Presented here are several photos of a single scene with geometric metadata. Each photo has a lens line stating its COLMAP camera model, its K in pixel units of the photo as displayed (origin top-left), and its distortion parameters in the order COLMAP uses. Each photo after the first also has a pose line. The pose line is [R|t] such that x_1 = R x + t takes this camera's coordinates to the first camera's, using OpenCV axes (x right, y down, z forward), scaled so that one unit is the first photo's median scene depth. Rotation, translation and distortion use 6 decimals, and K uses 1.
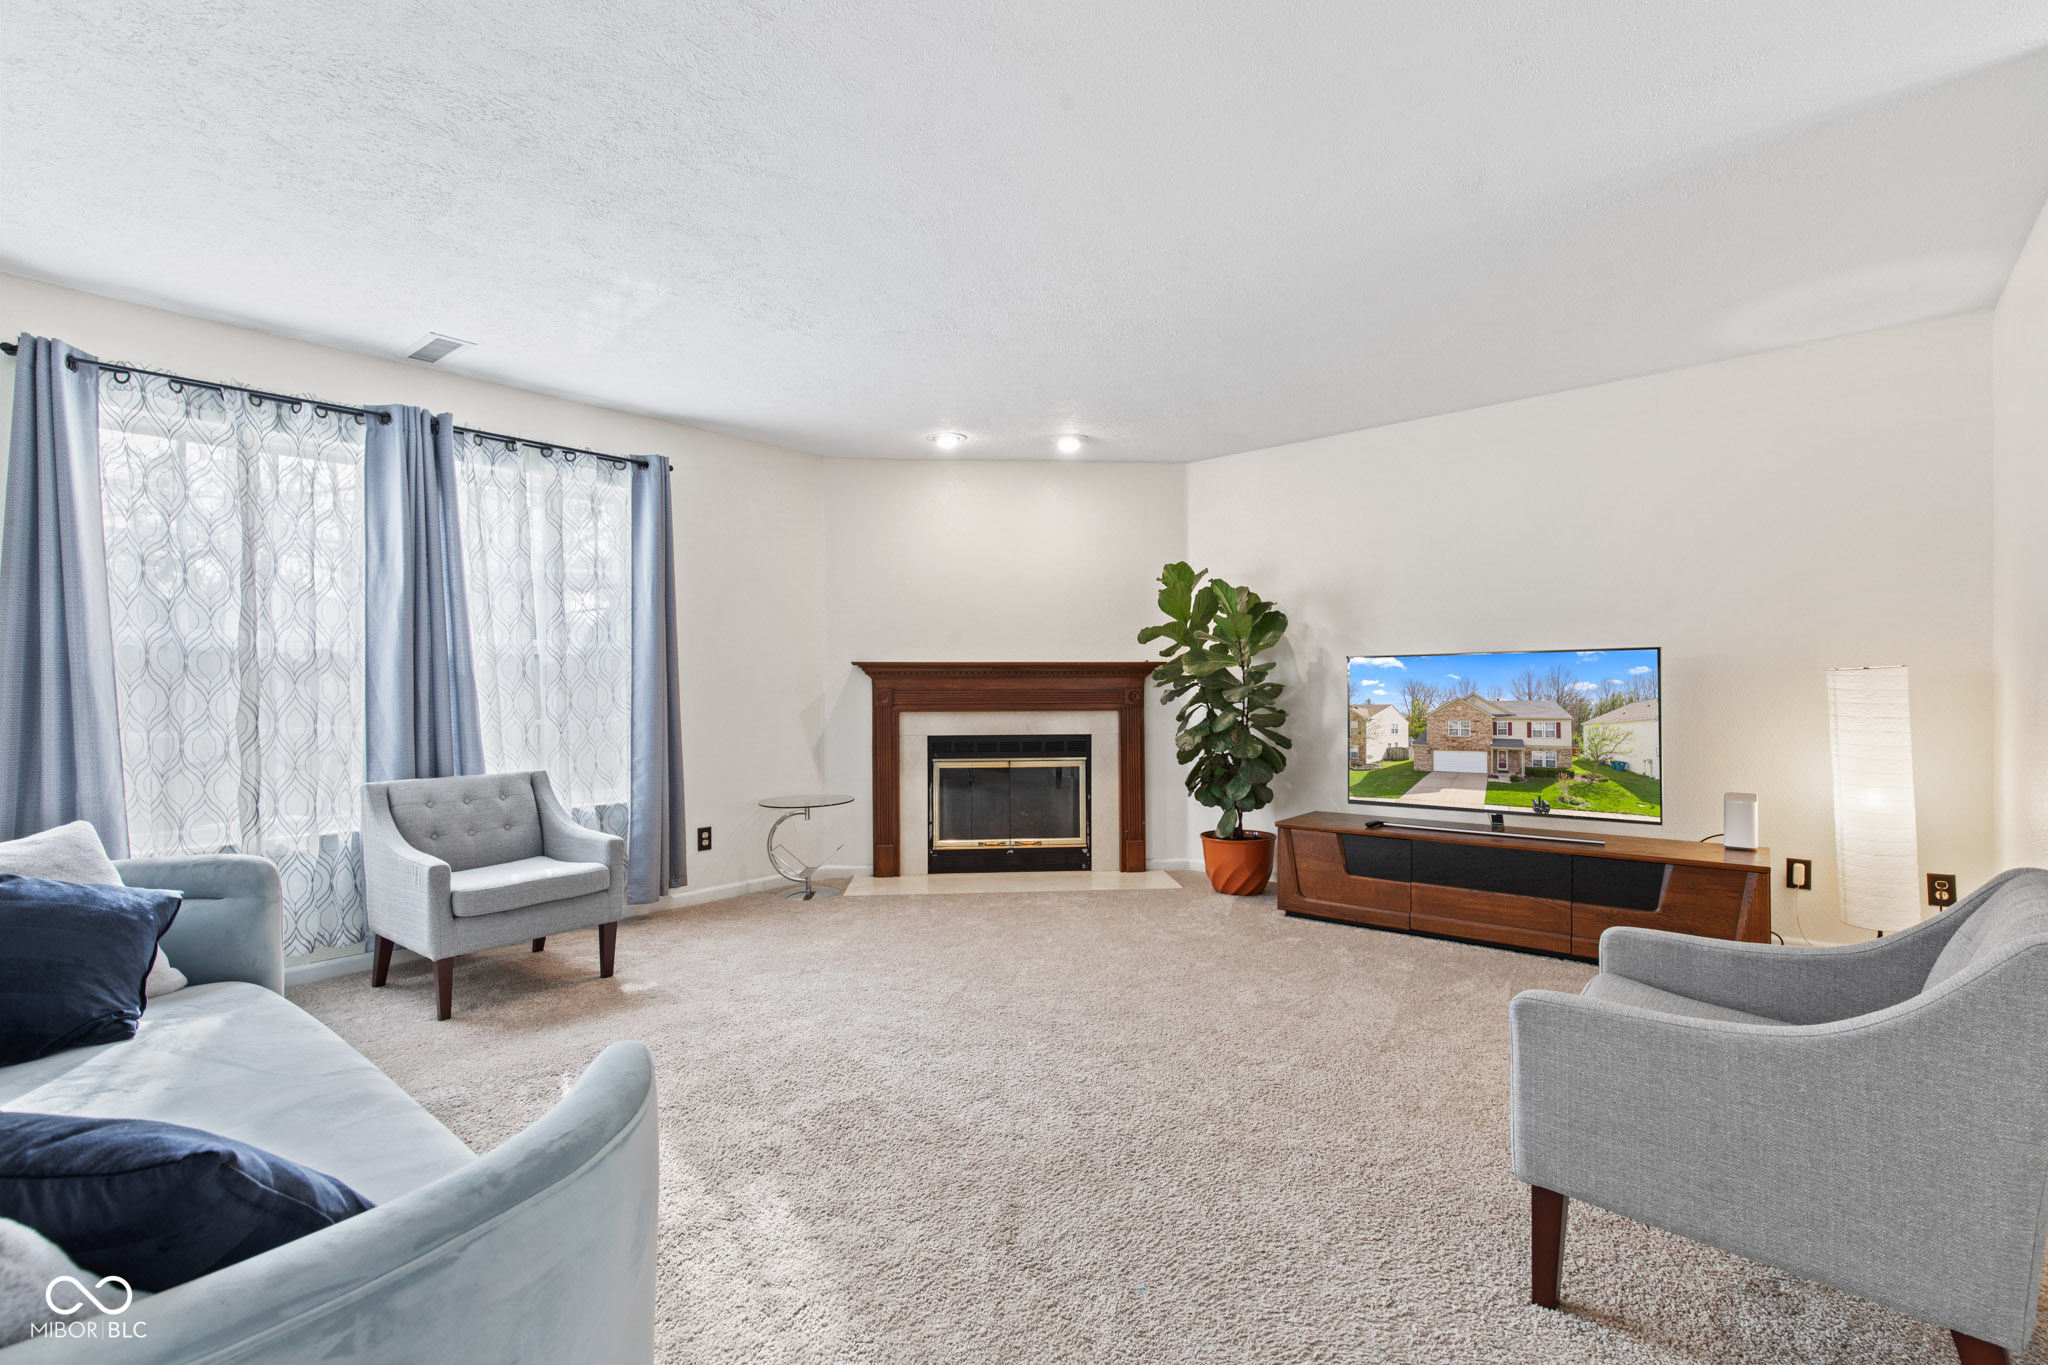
lens RADIAL K [[923.3, 0, 1025.5], [0, 923.3, 694.0], [0, 0, 1]] dist [0.006621, -0.001228]
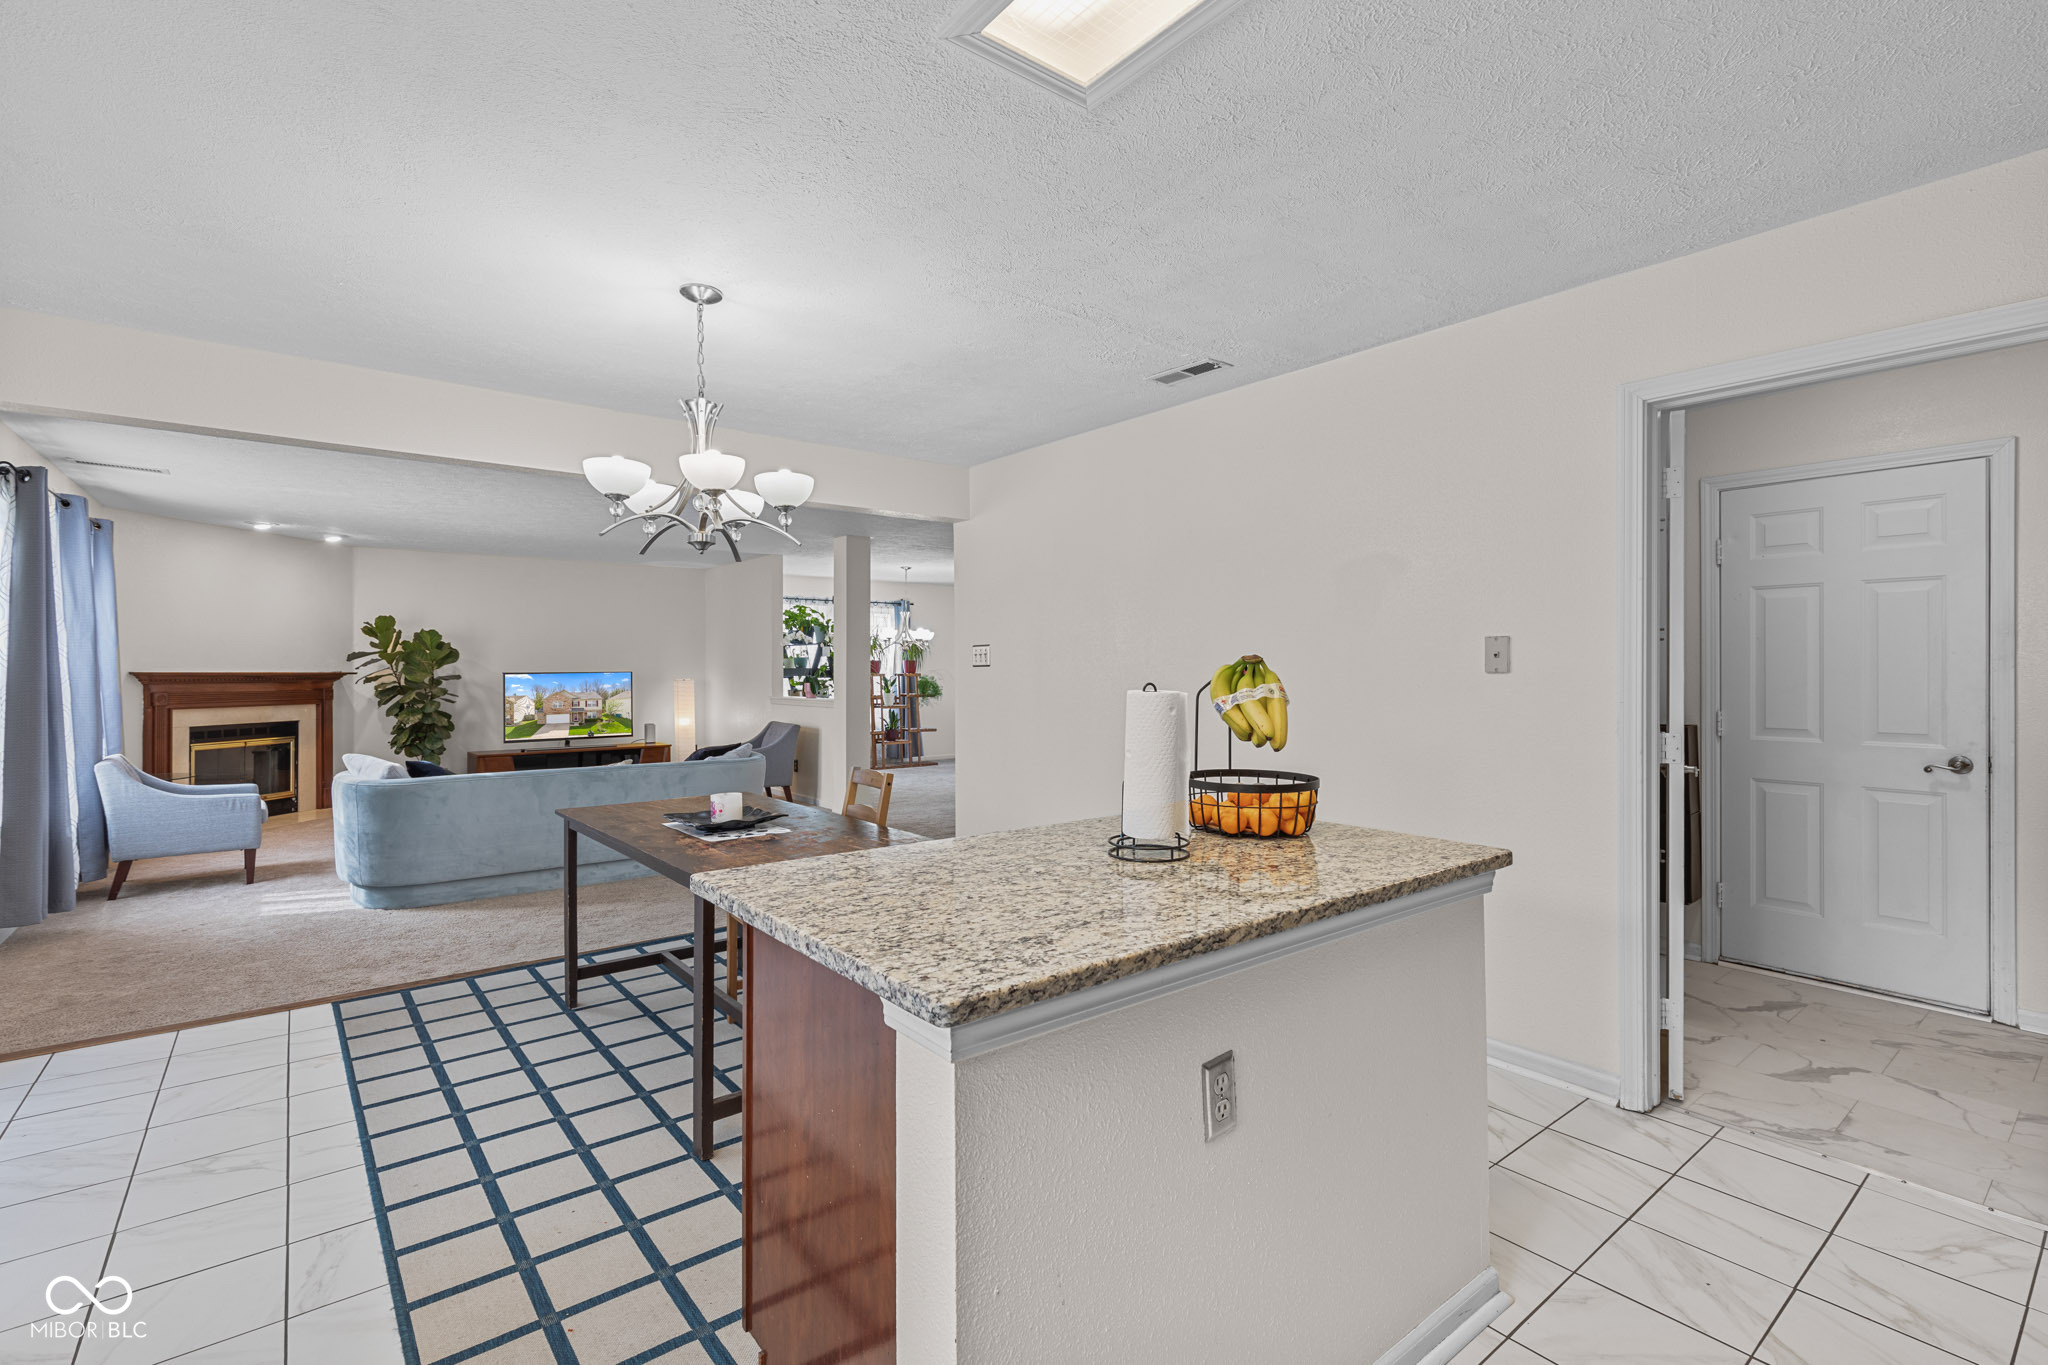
lens RADIAL K [[923.3, 0, 1035.1], [0, 923.3, 668.3], [0, 0, 1]] dist [0.006621, -0.001228]
pose [[0.181042, 0.007153, 0.983449, -1.566495], [0.006360, 0.999944, -0.008444, -0.026703], [-0.983455, 0.007783, 0.180986, -0.592880]]
